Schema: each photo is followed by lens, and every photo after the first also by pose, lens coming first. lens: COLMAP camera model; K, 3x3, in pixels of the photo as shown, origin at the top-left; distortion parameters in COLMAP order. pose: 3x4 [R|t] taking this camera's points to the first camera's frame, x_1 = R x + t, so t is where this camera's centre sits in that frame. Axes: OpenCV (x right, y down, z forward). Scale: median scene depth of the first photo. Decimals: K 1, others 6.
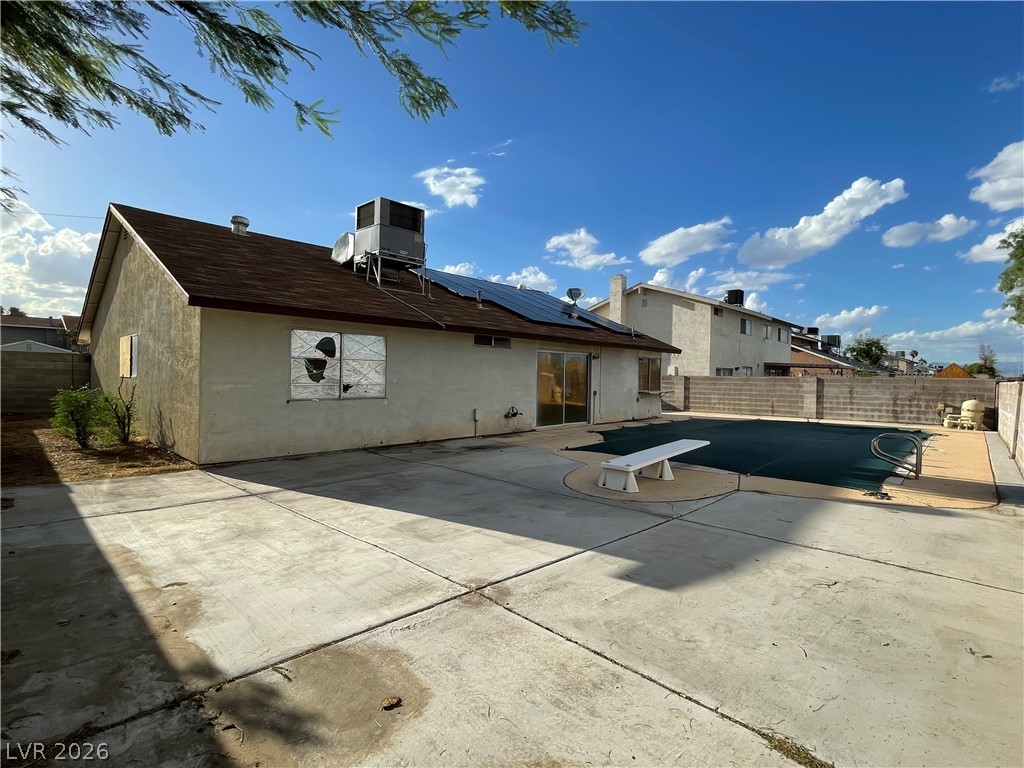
lens RADIAL K [[499.8, 0, 516.4], [0, 499.8, 379.1], [0, 0, 1]] dist [0.000760, 0.000489]
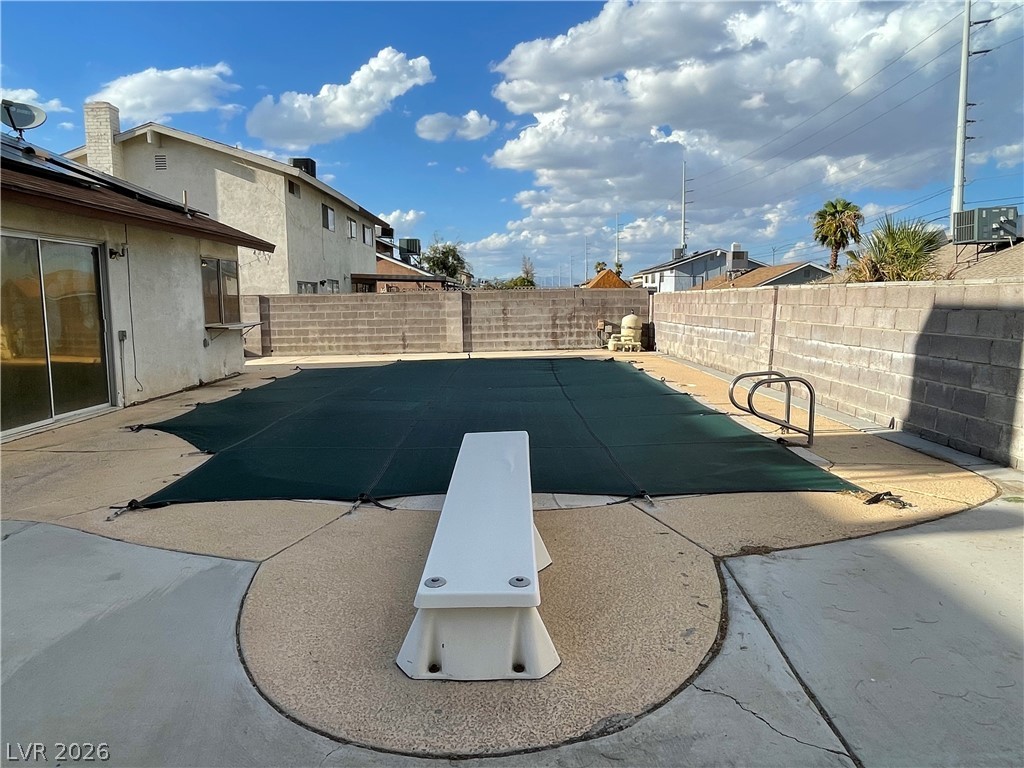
lens RADIAL K [[704.8, 0, 516.1], [0, 704.8, 388.5], [0, 0, 1]] dist [-0.001874, -0.007413]
pose [[0.718917, -0.113993, 0.685685, -0.018479], [0.031331, 0.990773, 0.131864, 0.002718], [-0.694390, -0.073316, 0.715855, 0.229669]]
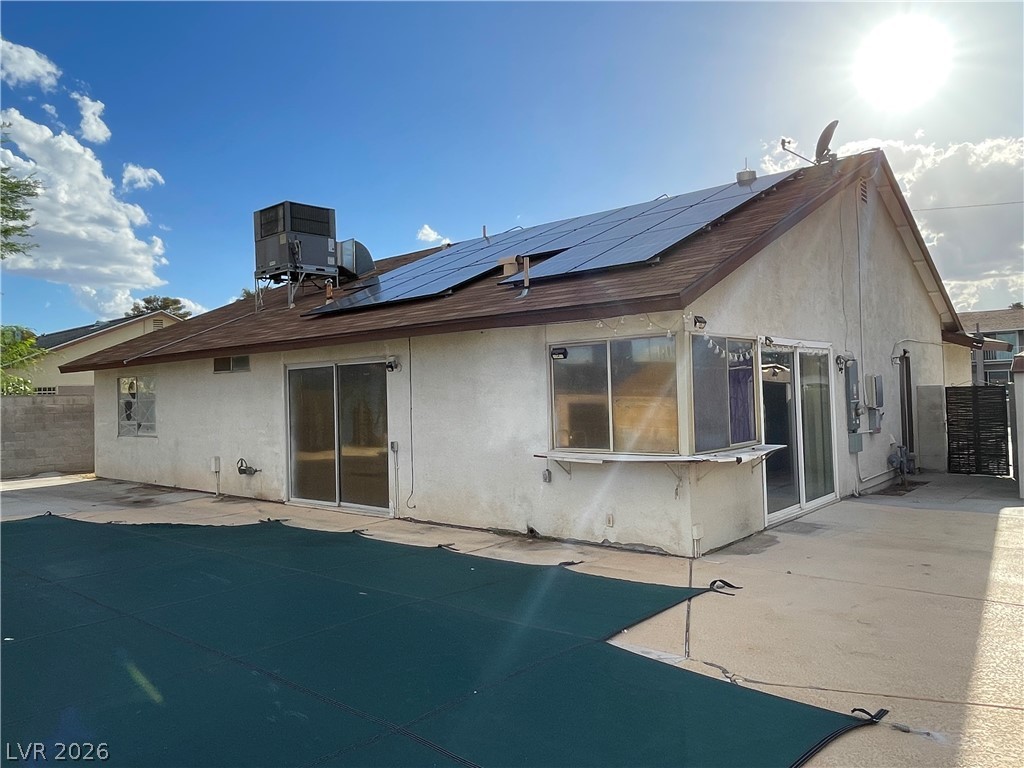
lens RADIAL K [[751.3, 0, 514.3], [0, 751.3, 379.5], [0, 0, 1]] dist [0.052726, -0.063316]
pose [[0.031349, -0.036089, -0.998857, 0.611371], [0.022614, 0.999118, -0.035389, -0.003442], [0.999253, -0.021479, 0.032137, 0.804053]]
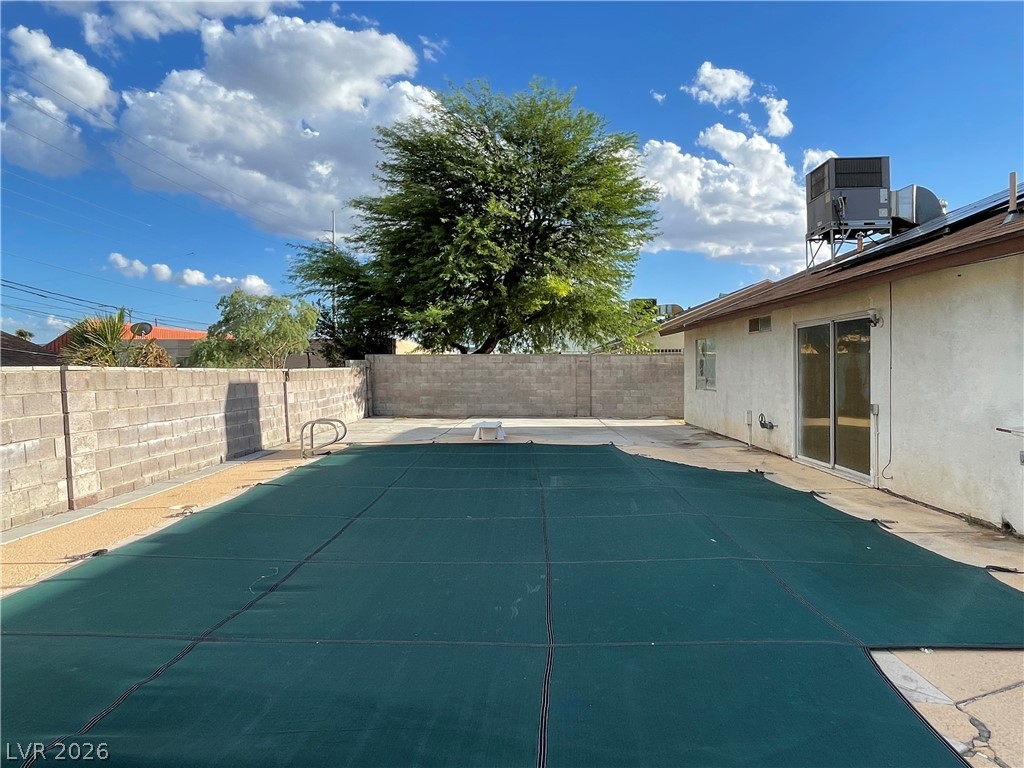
lens RADIAL K [[704.8, 0, 516.1], [0, 704.8, 388.5], [0, 0, 1]] dist [-0.001874, -0.007413]
pose [[-0.737503, 0.002918, -0.675338, 0.555795], [-0.014038, 0.999708, 0.019650, 0.003342], [0.675198, 0.023972, -0.737247, 0.904476]]
